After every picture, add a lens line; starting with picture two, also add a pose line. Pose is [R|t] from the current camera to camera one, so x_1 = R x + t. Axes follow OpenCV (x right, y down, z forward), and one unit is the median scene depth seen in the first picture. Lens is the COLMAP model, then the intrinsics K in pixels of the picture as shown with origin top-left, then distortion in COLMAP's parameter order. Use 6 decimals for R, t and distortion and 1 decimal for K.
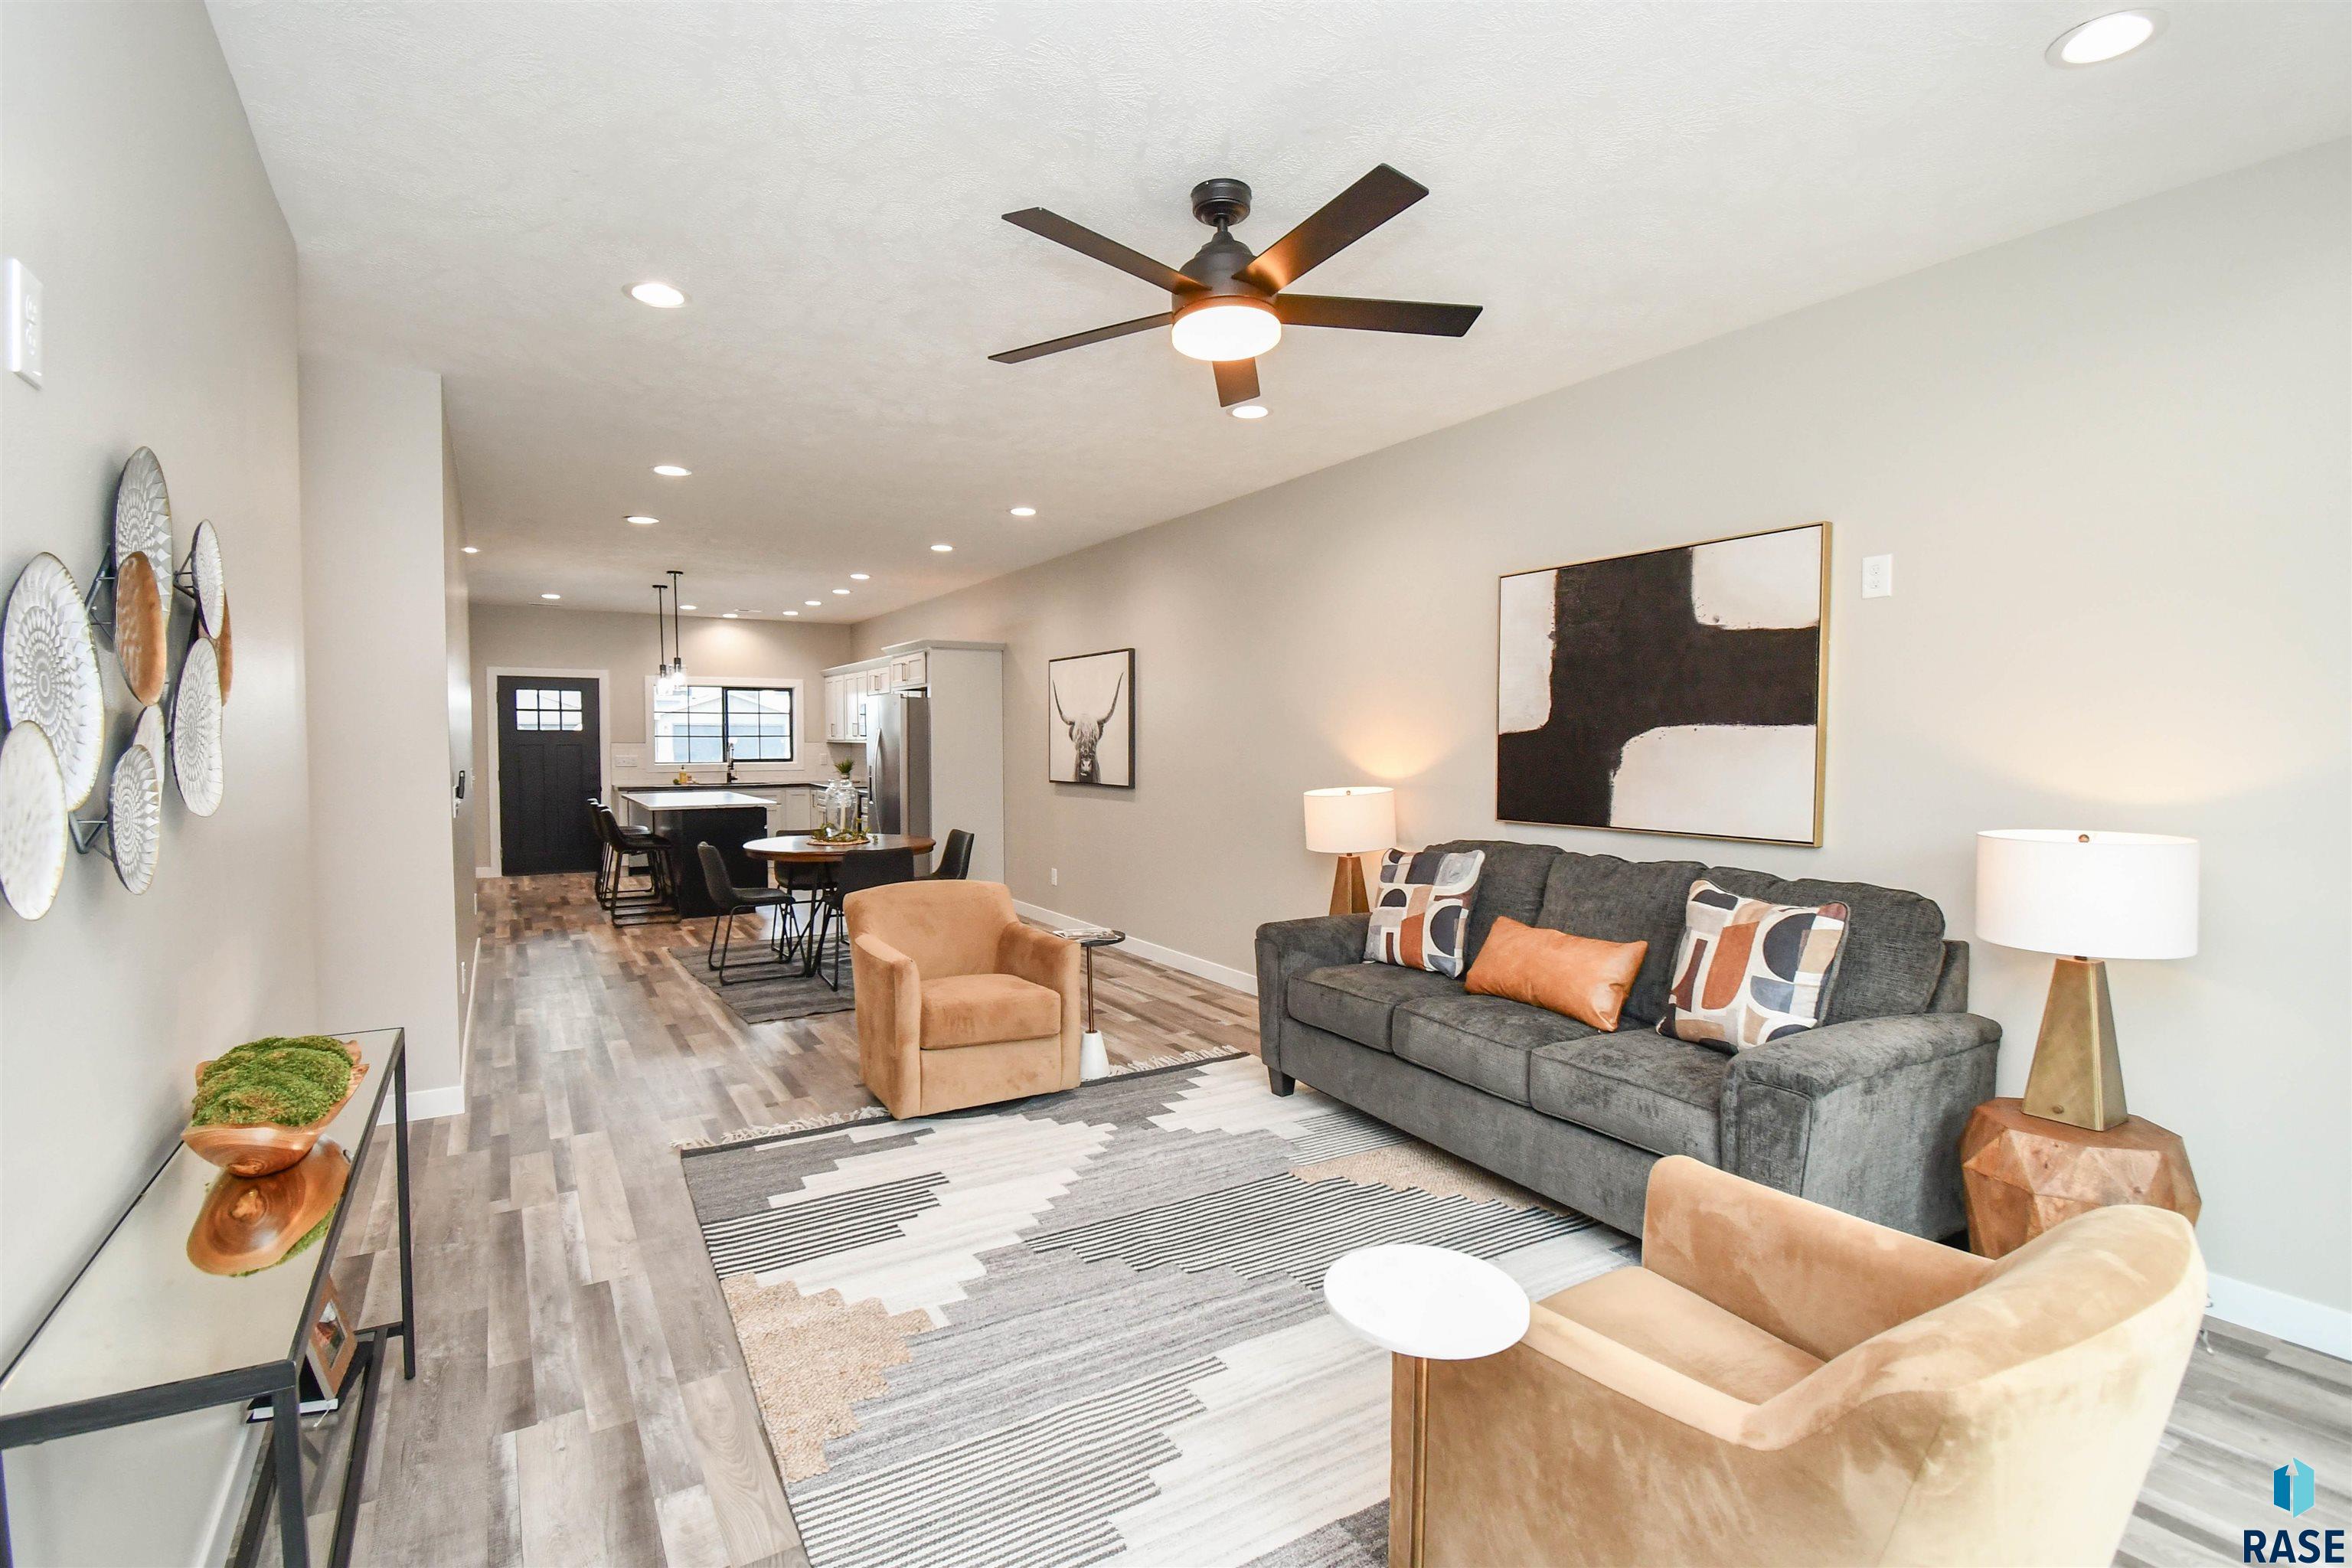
lens RADIAL K [[1086.9, 0, 1180.2], [0, 1086.9, 777.8], [0, 0, 1]] dist [0.018624, -0.024898]
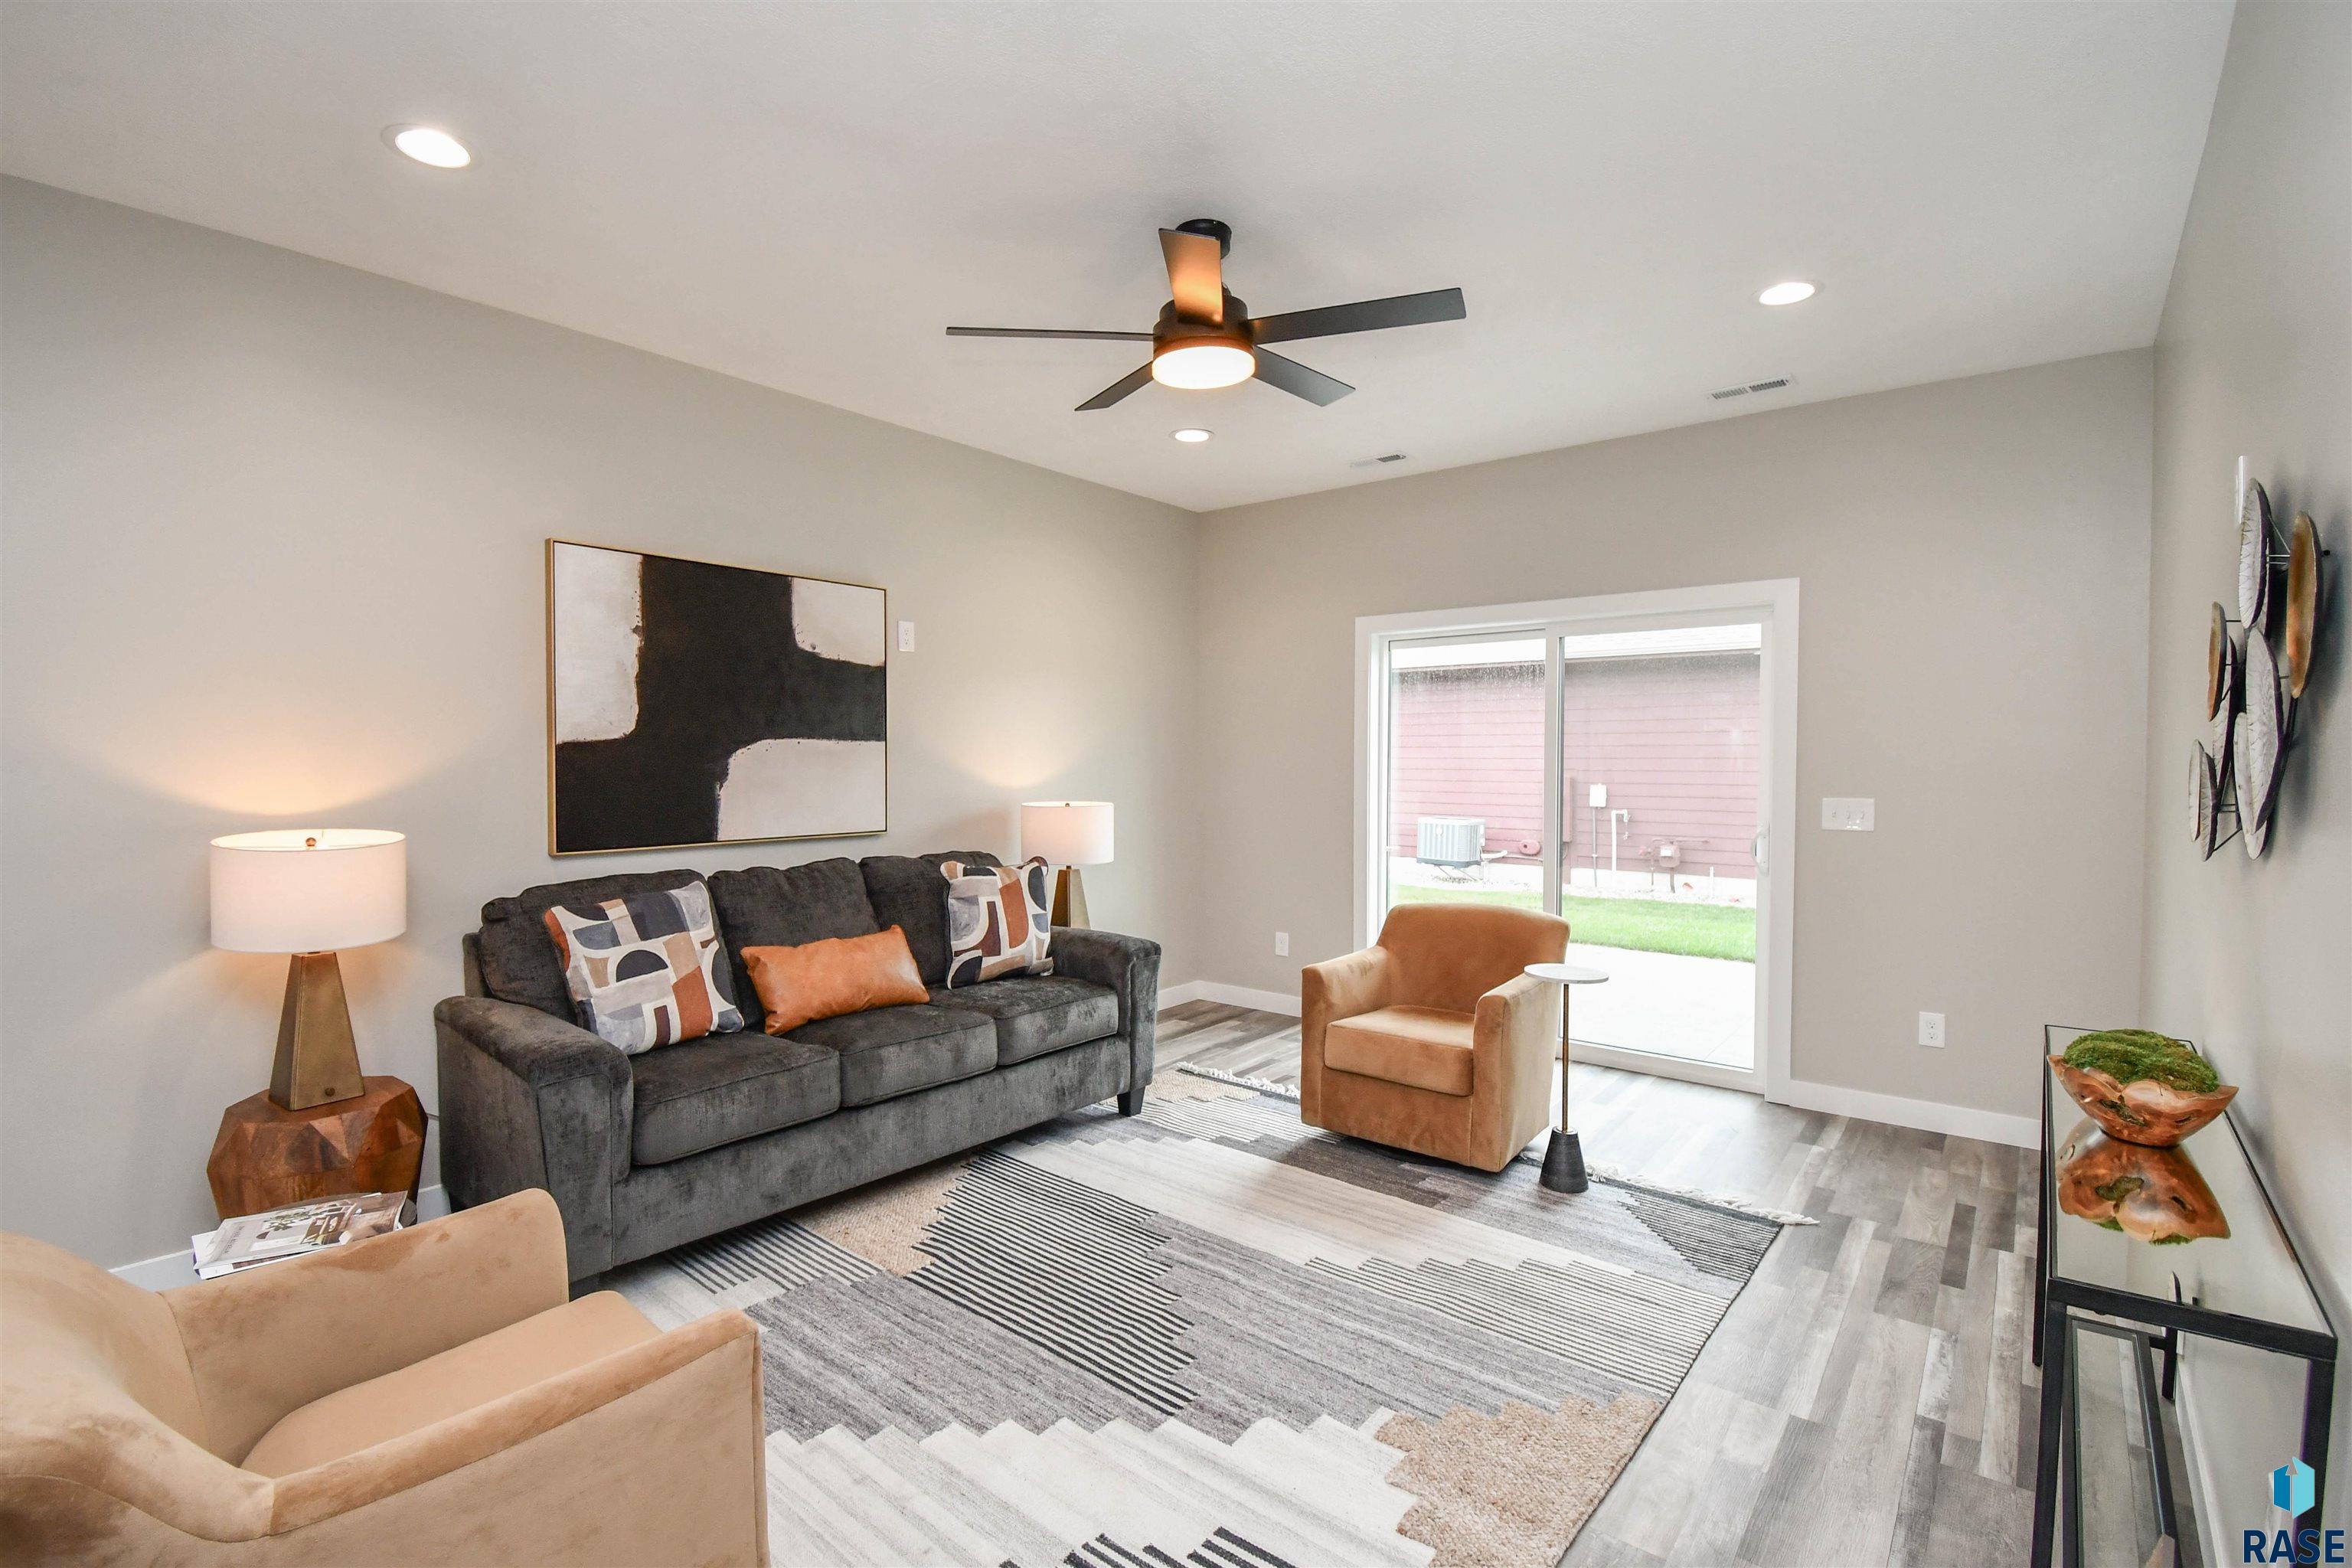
lens RADIAL K [[1053.5, 0, 1162.4], [0, 1053.5, 788.4], [0, 0, 1]] dist [0.019172, -0.023878]
pose [[-0.317965, -0.029360, 0.947648, -0.579440], [0.031009, 0.998664, 0.041345, -0.026486], [-0.947595, 0.042532, -0.316629, 0.860633]]
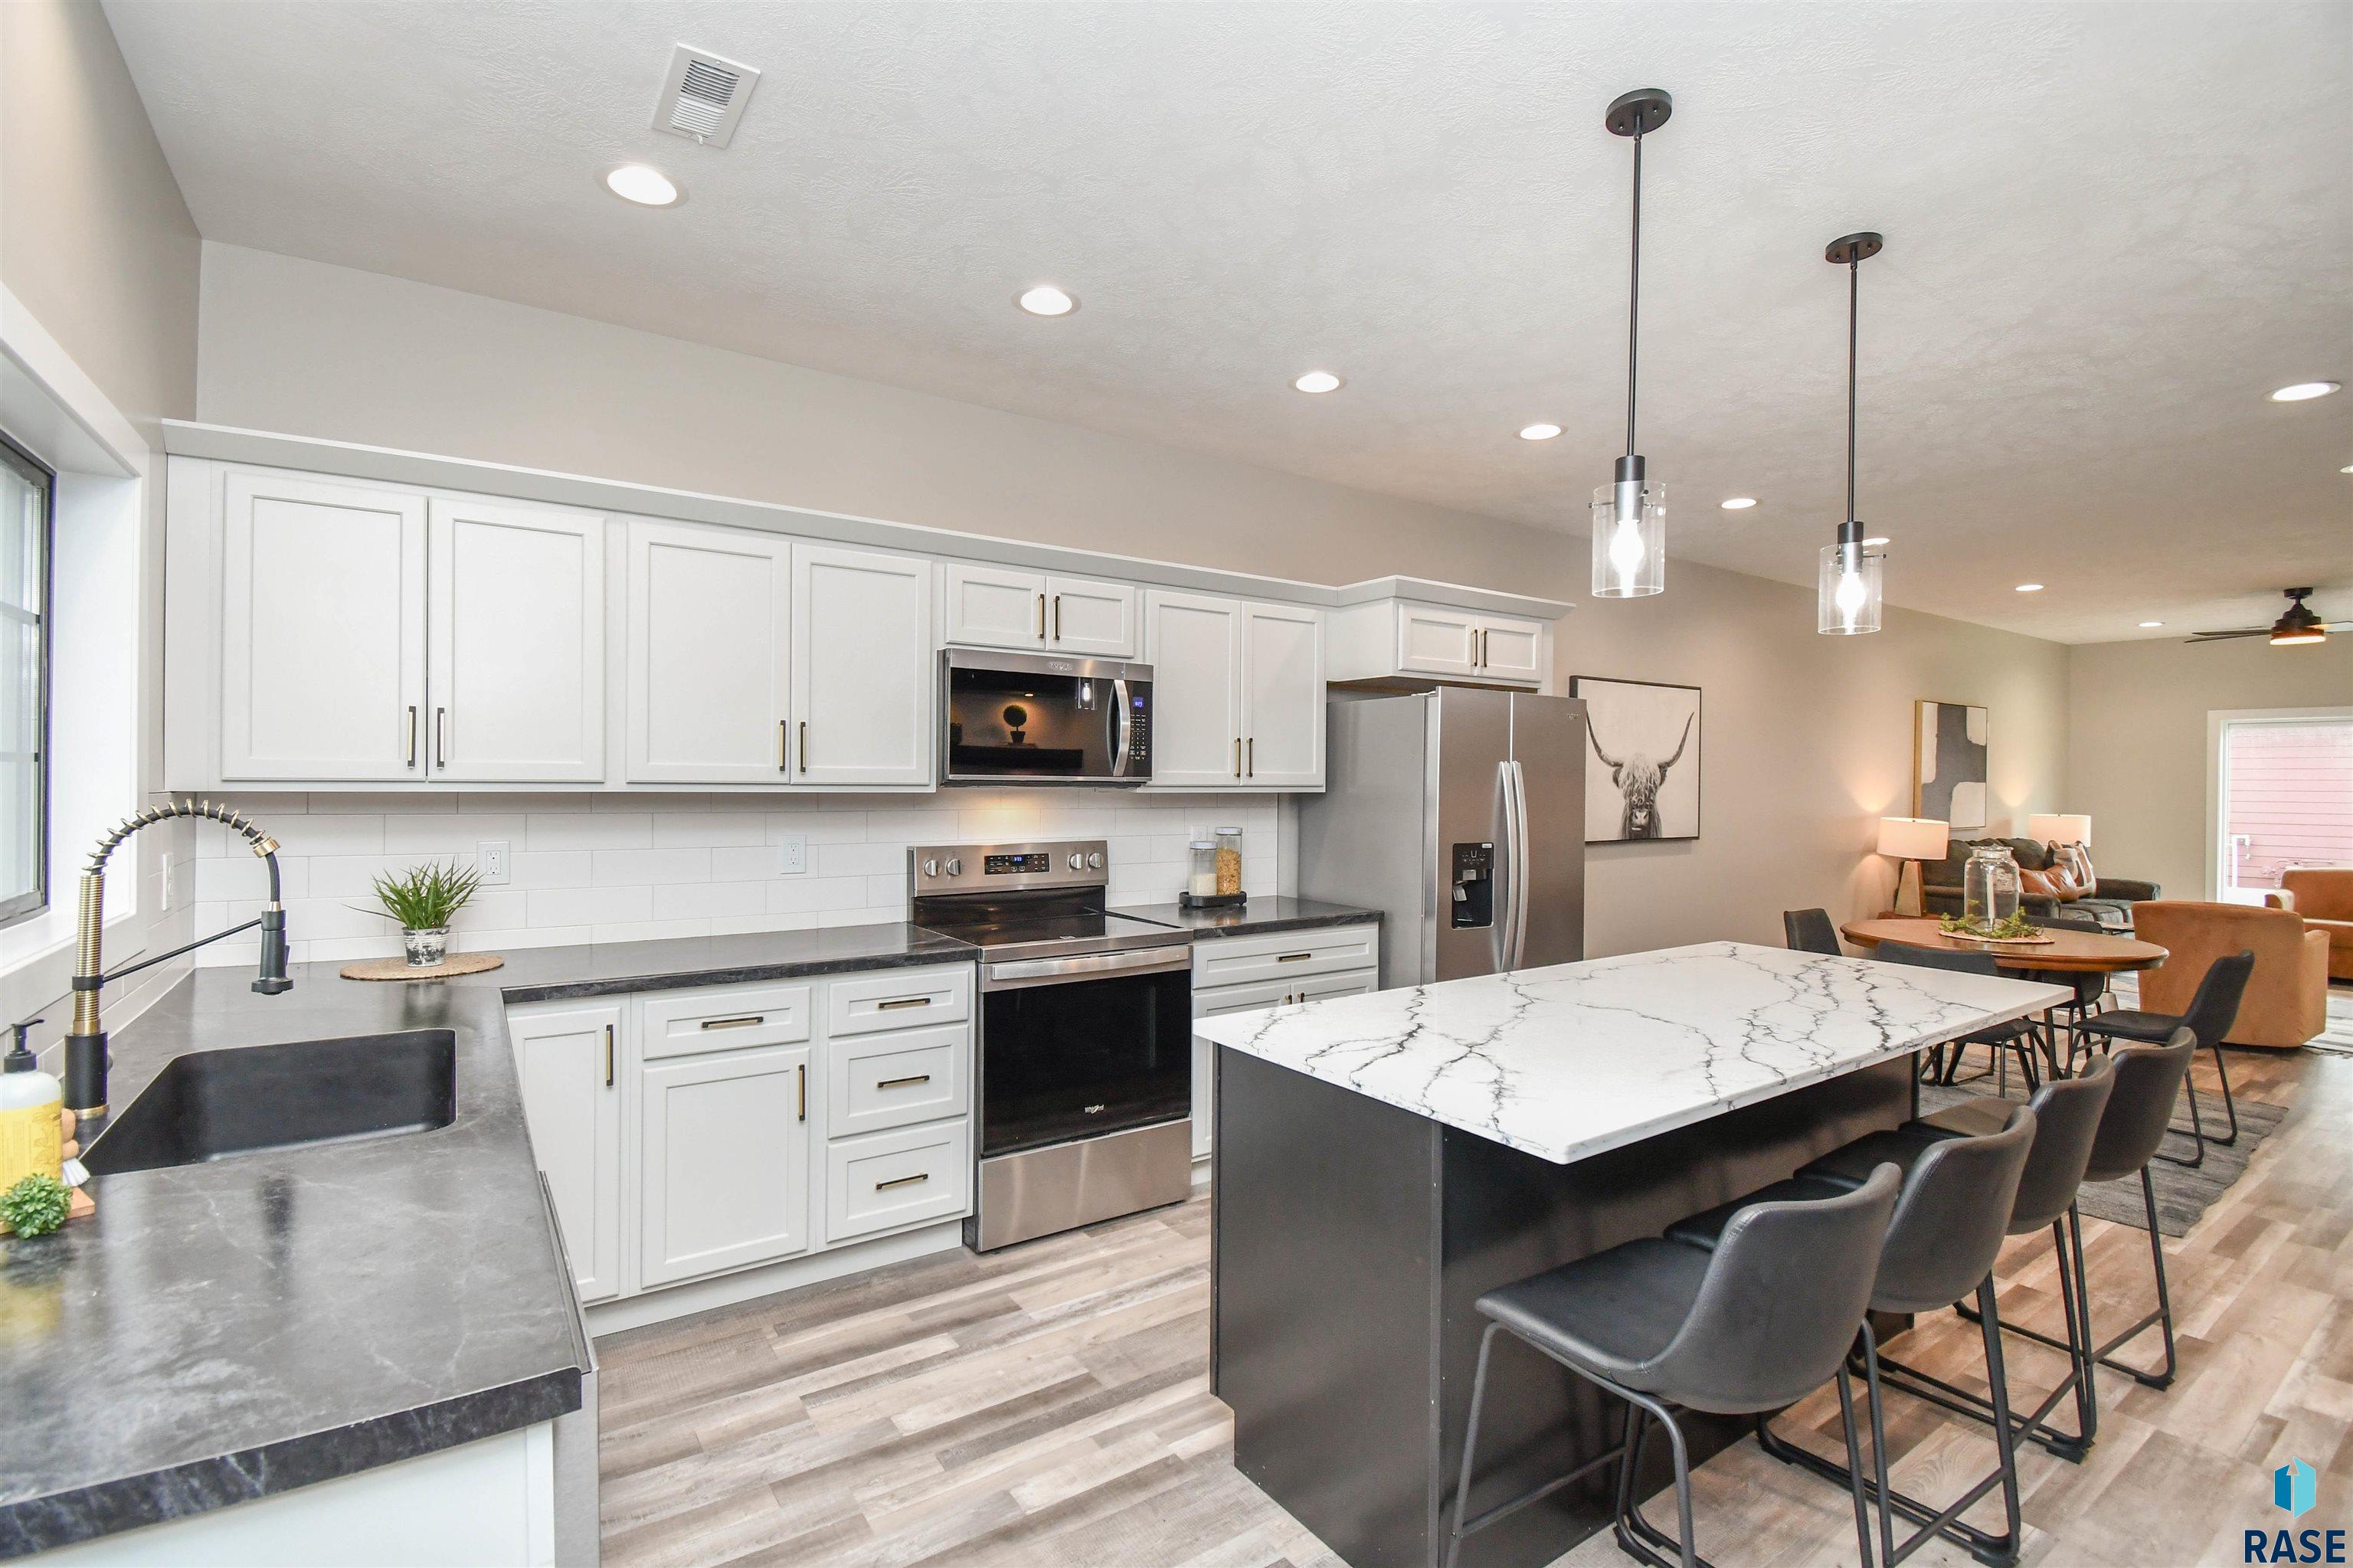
lens RADIAL K [[1087.4, 0, 1180.7], [0, 1087.4, 777.8], [0, 0, 1]] dist [0.018624, -0.024898]
pose [[-0.056118, -0.000729, 0.998424, -1.565357], [0.025594, 0.999670, 0.002169, -0.091805], [-0.998096, 0.025675, -0.056080, 2.469833]]
